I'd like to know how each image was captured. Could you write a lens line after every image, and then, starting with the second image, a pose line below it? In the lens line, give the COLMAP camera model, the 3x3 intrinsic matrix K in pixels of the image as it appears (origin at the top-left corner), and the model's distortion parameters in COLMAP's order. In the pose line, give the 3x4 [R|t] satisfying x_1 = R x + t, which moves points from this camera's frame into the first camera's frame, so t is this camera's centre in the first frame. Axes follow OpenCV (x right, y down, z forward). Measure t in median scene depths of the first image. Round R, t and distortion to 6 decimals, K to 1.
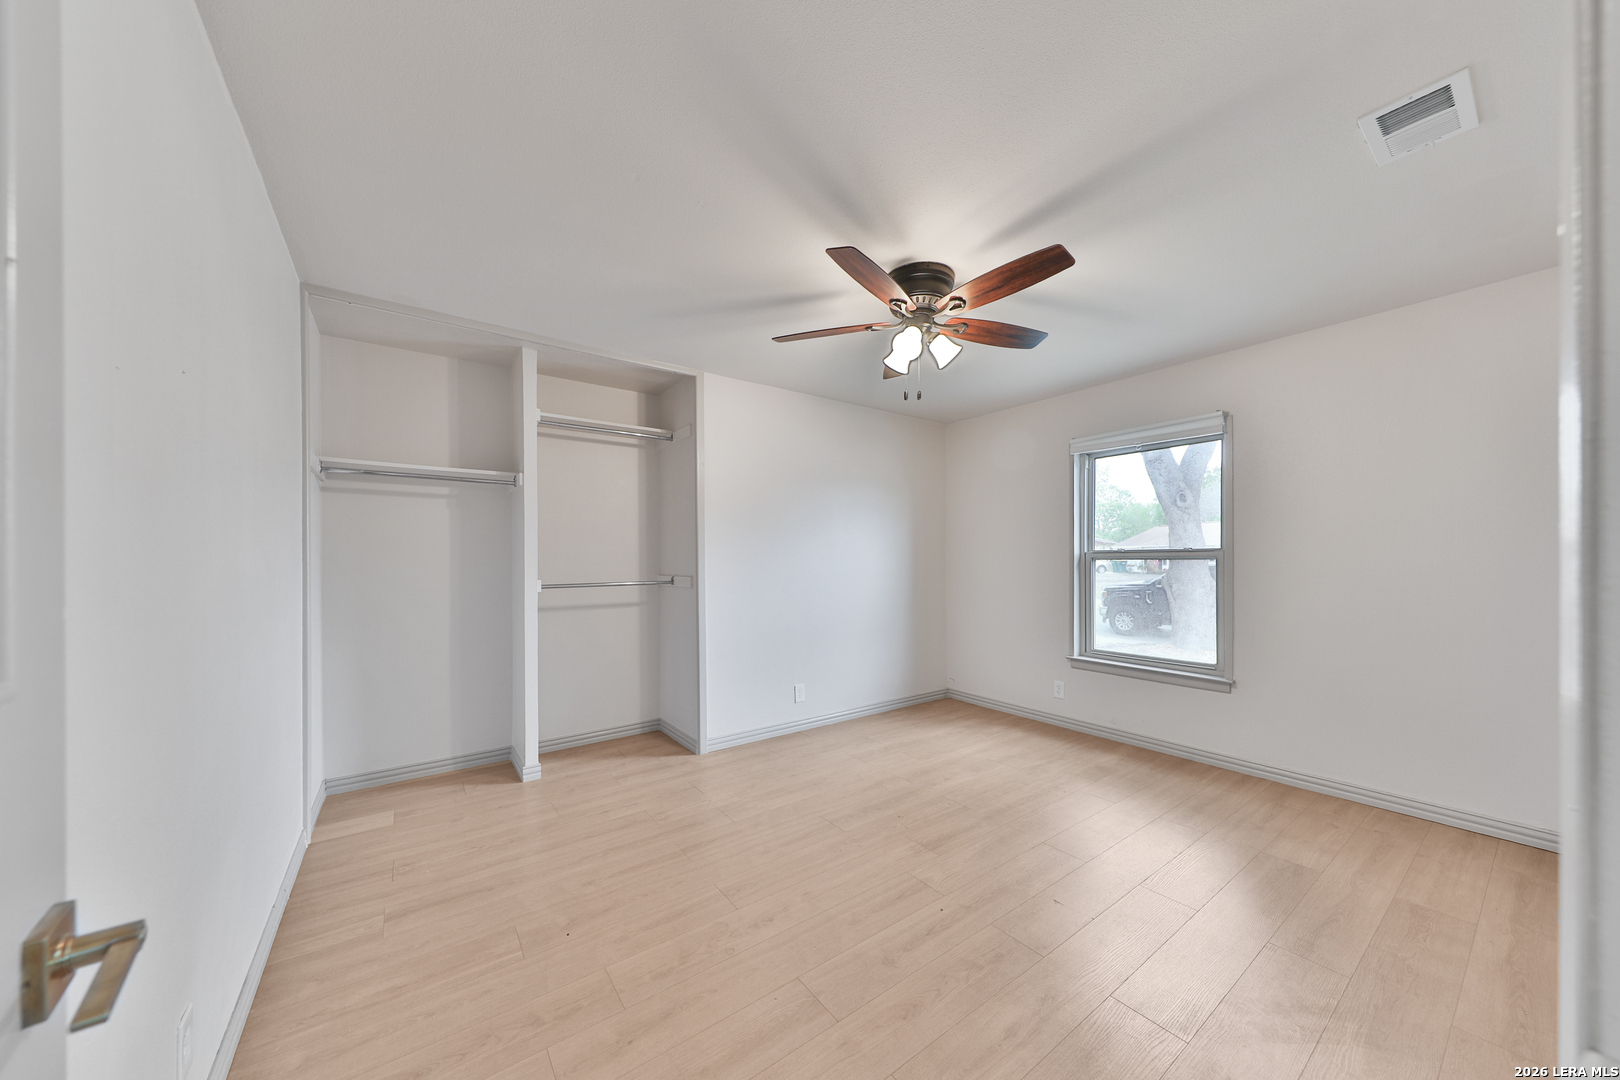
lens RADIAL K [[561.3, 0, 822.6], [0, 561.3, 553.0], [0, 0, 1]] dist [0.026751, -0.009575]
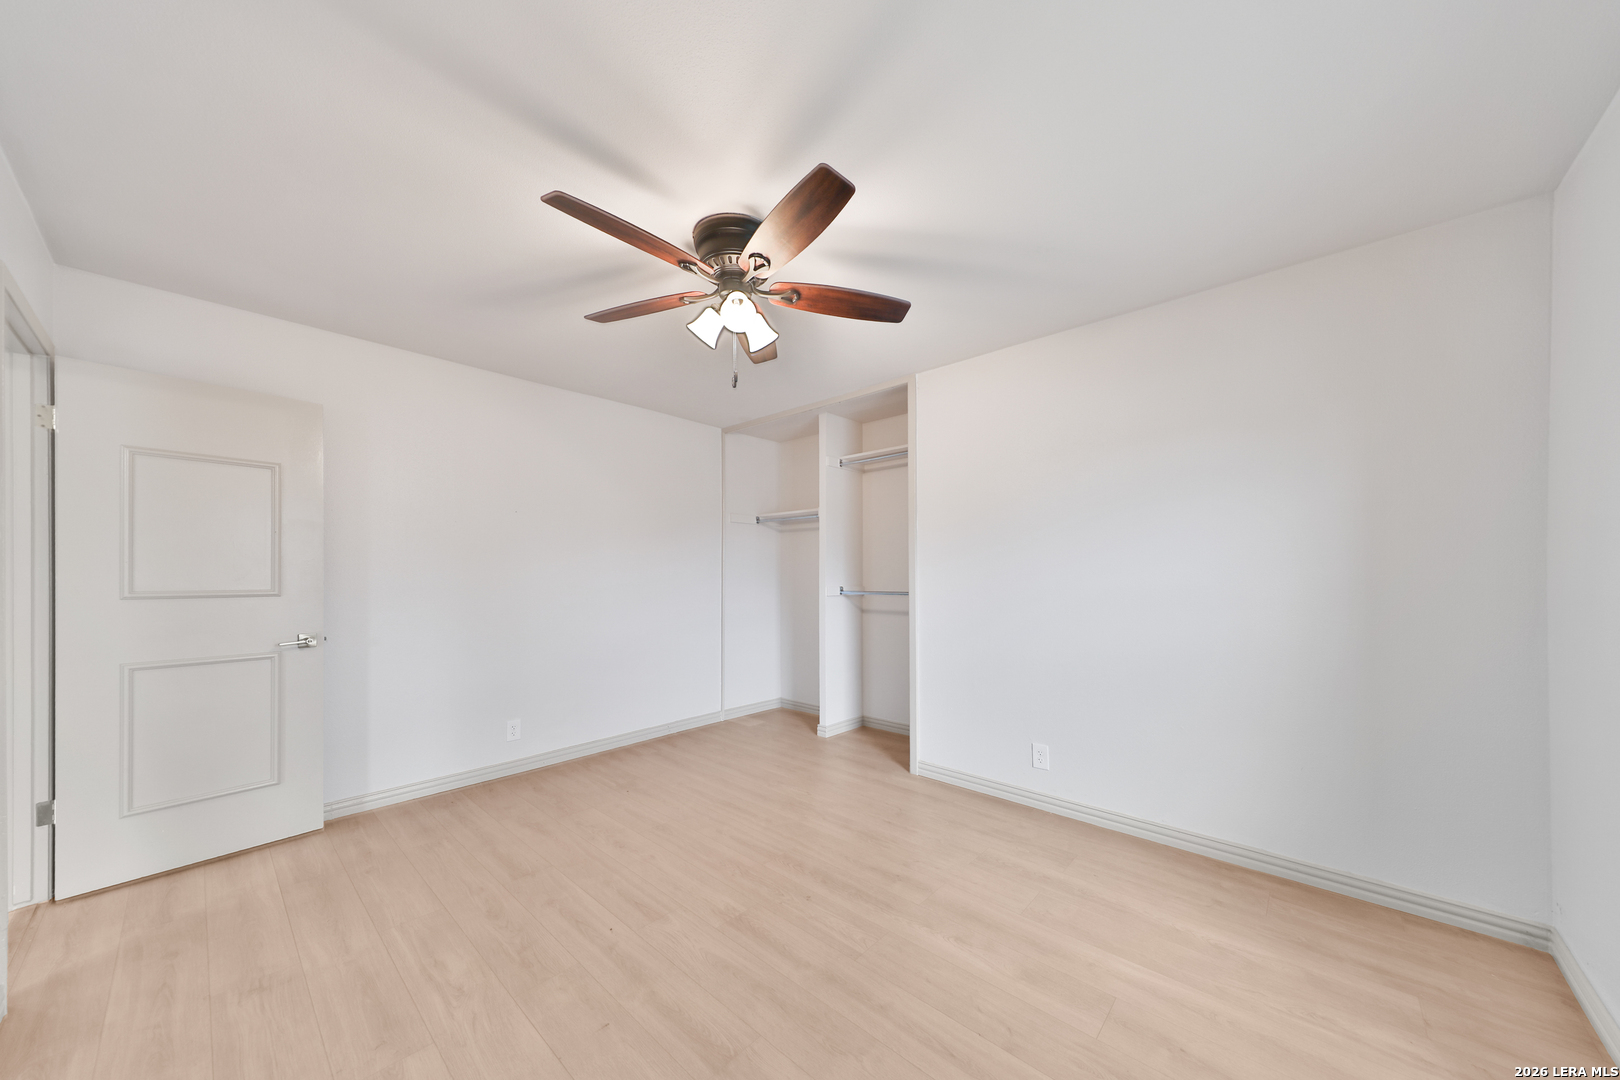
lens RADIAL K [[561.3, 0, 822.6], [0, 561.3, 553.0], [0, 0, 1]] dist [0.026751, -0.009575]
pose [[0.184740, -0.030137, -0.982325, 1.009482], [0.013040, 0.999517, -0.028212, 0.002168], [0.982701, -0.007597, 0.185043, 0.937143]]
